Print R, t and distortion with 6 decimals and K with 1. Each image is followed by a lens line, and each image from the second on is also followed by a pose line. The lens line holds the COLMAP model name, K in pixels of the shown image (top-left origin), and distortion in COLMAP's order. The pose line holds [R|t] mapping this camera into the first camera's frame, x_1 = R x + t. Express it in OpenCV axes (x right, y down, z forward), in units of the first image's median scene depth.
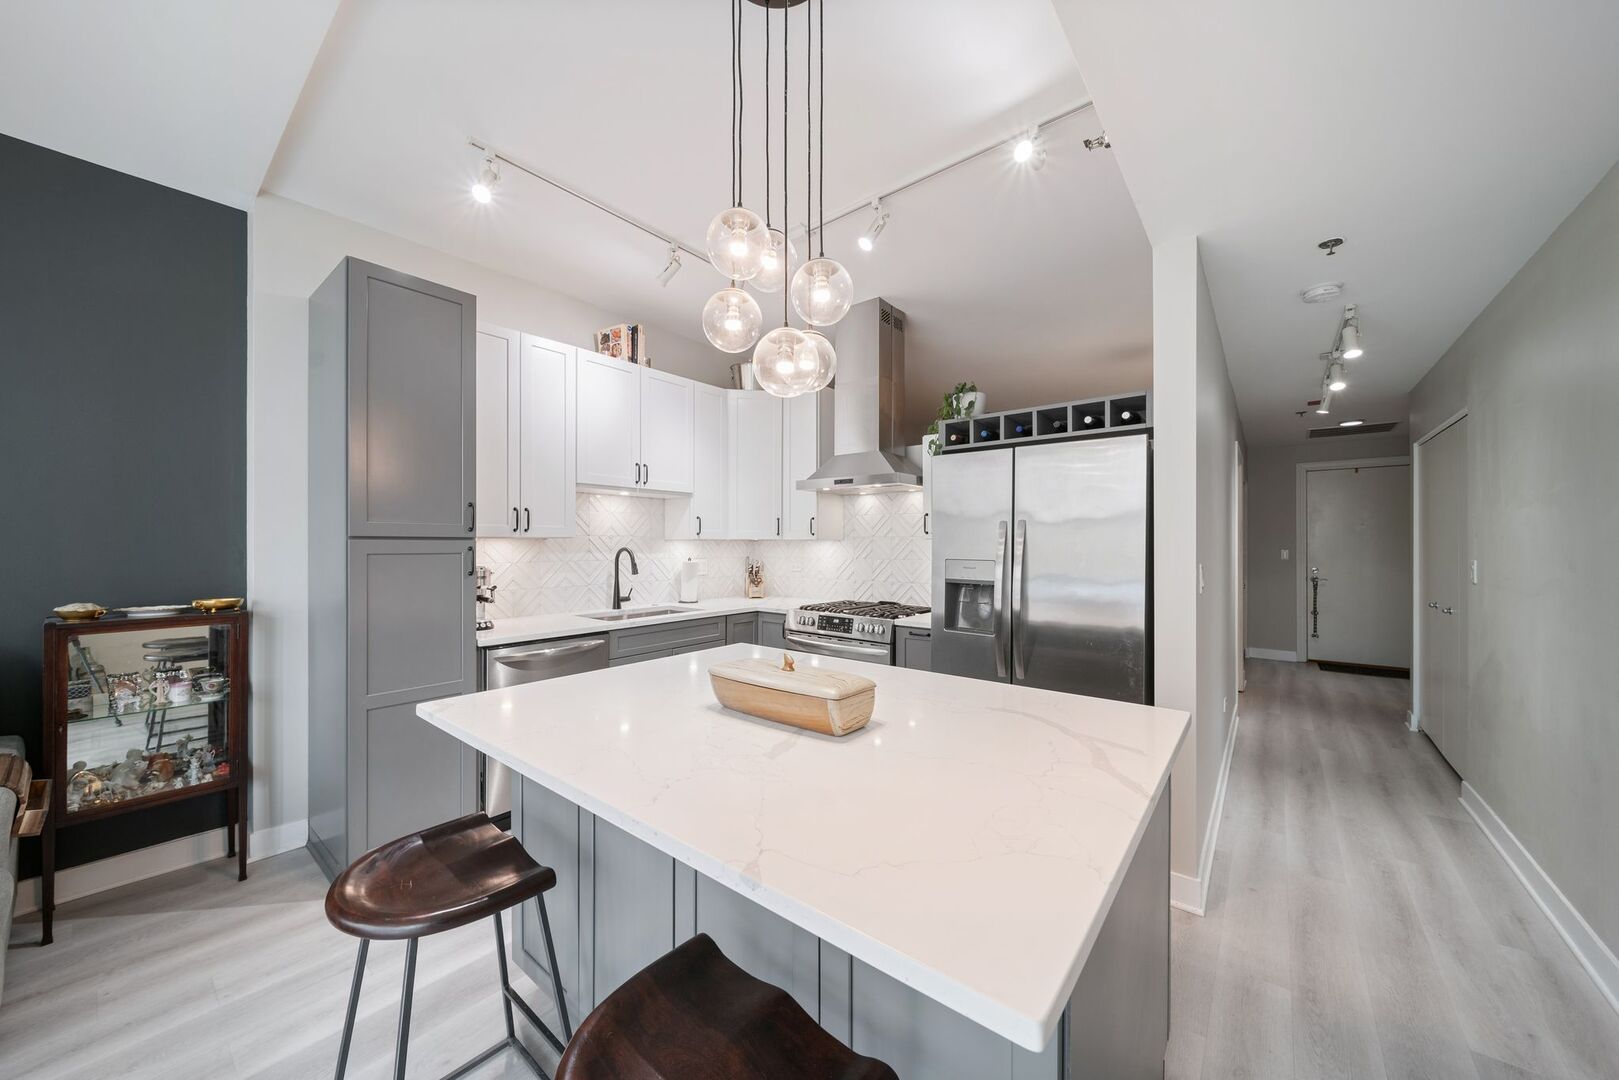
lens RADIAL K [[570.7, 0, 803.7], [0, 570.7, 528.5], [0, 0, 1]] dist [-0.002070, -0.000374]
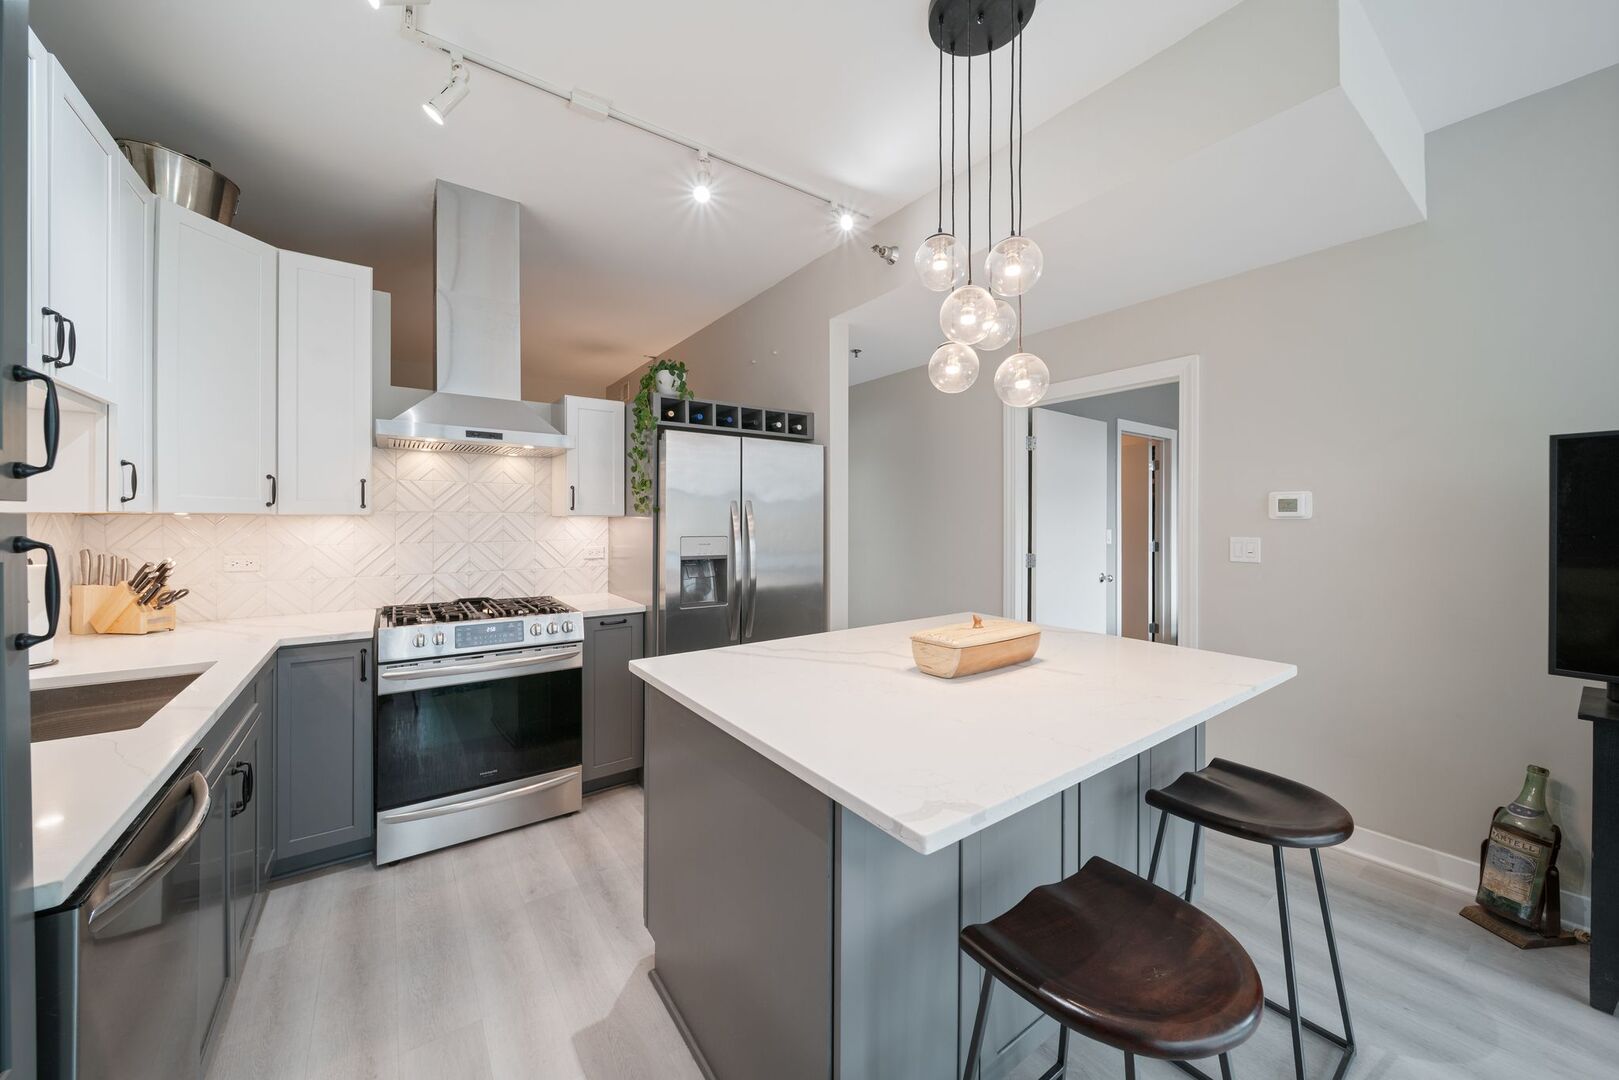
lens RADIAL K [[577.5, 0, 807.5], [0, 577.5, 511.8], [0, 0, 1]] dist [-0.000759, 0.000039]
pose [[0.258606, 0.013137, 0.965893, -0.714591], [-0.026948, 0.999616, -0.006380, 0.011348], [-0.965607, -0.024379, 0.258861, 0.571589]]
